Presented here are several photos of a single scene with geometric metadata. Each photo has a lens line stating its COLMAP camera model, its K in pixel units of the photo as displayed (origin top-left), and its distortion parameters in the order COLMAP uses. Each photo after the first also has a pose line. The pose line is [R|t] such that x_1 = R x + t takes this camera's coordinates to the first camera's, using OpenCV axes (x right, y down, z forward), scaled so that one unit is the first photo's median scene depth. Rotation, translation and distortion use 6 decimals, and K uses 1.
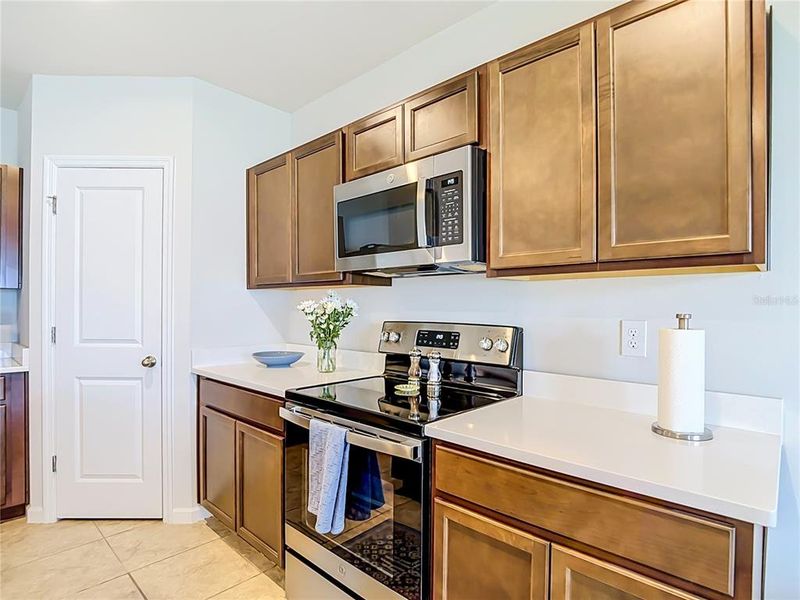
lens RADIAL K [[426.0, 0, 398.1], [0, 426.0, 309.3], [0, 0, 1]] dist [-0.005068, -0.001582]
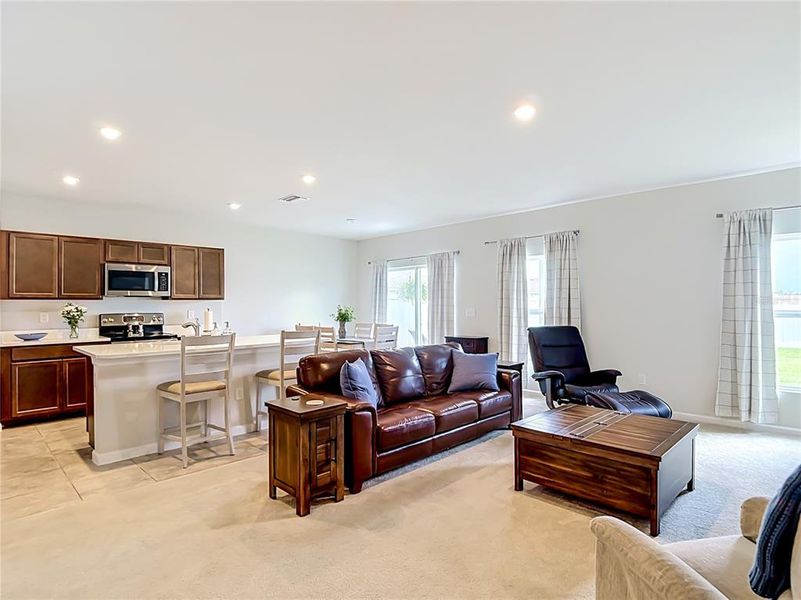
lens RADIAL K [[437.5, 0, 400.5], [0, 437.5, 300.0], [0, 0, 1]] dist [-0.017309, 0.000530]
pose [[0.016024, 0.005360, 0.999857, -2.914162], [0.014255, 0.999883, -0.005589, -0.017908], [-0.999770, 0.014343, 0.015946, -0.905366]]
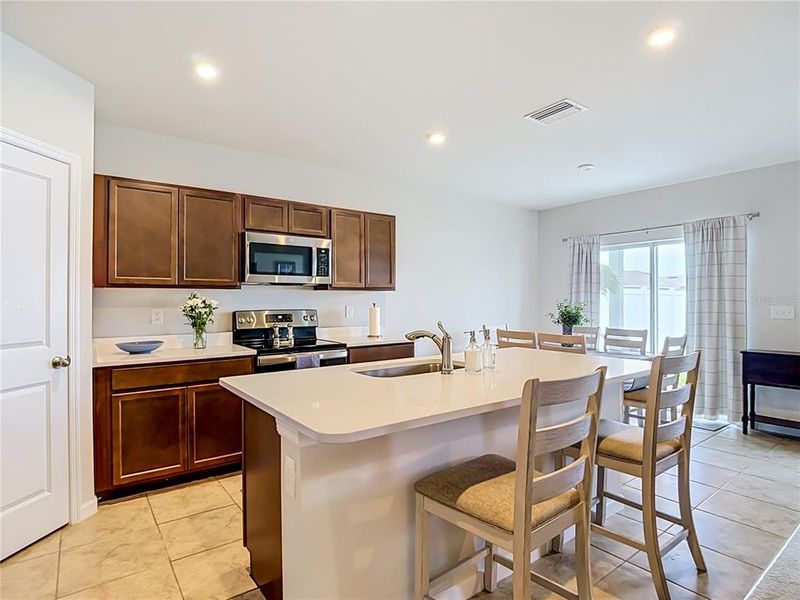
lens RADIAL K [[435.6, 0, 404.7], [0, 435.6, 298.4], [0, 0, 1]] dist [-0.012847, -0.003103]
pose [[0.162816, -0.002713, 0.986653, -1.810918], [0.010167, 0.999948, 0.001072, -0.018997], [-0.986604, 0.009857, 0.162835, 0.098674]]
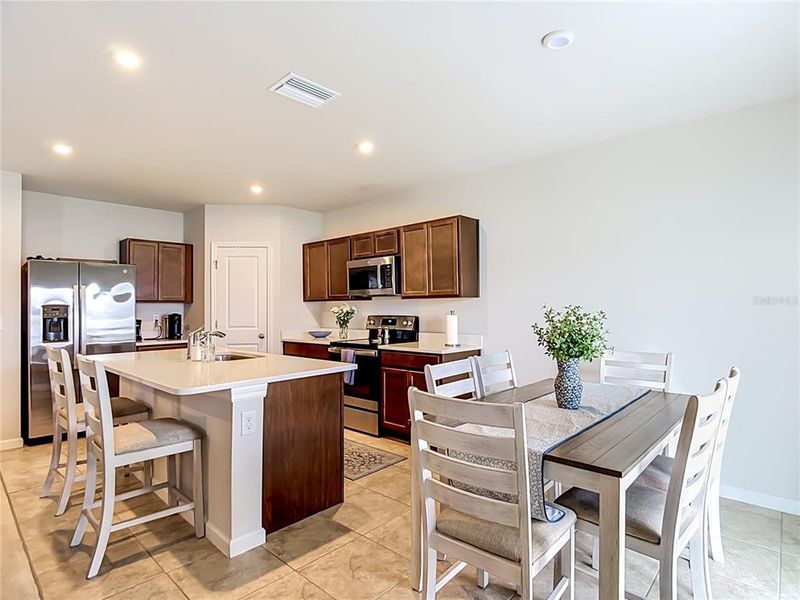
lens RADIAL K [[435.6, 0, 404.7], [0, 435.6, 298.4], [0, 0, 1]] dist [-0.012847, -0.003103]
pose [[0.999773, -0.014272, 0.015824, 0.145686], [0.014645, 0.999612, -0.023682, -0.008074], [-0.015480, 0.023908, 0.999594, -1.569432]]
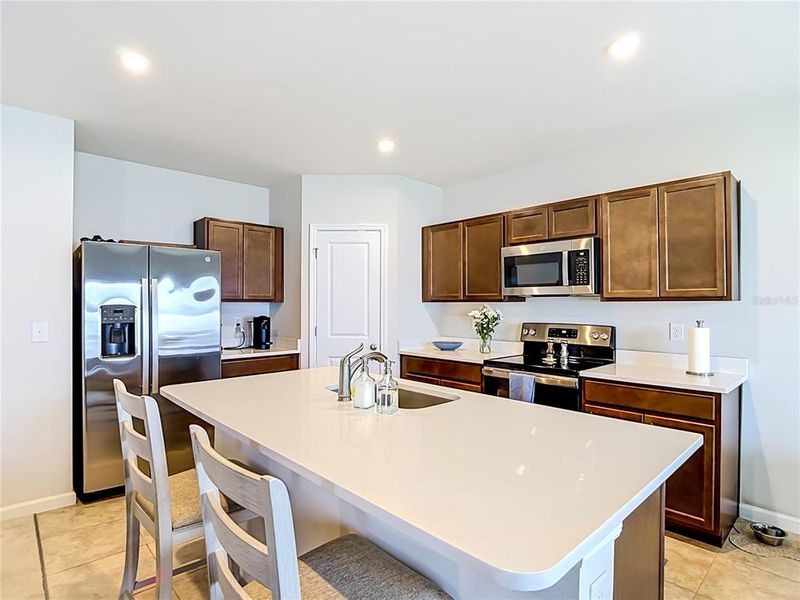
lens RADIAL K [[427.8, 0, 401.7], [0, 427.8, 302.0], [0, 0, 1]] dist [-0.004270, -0.013761]
pose [[0.998340, -0.004780, -0.057388, -0.480713], [0.004104, 0.999921, -0.011888, -0.041805], [0.057441, 0.011633, 0.998281, -0.832297]]
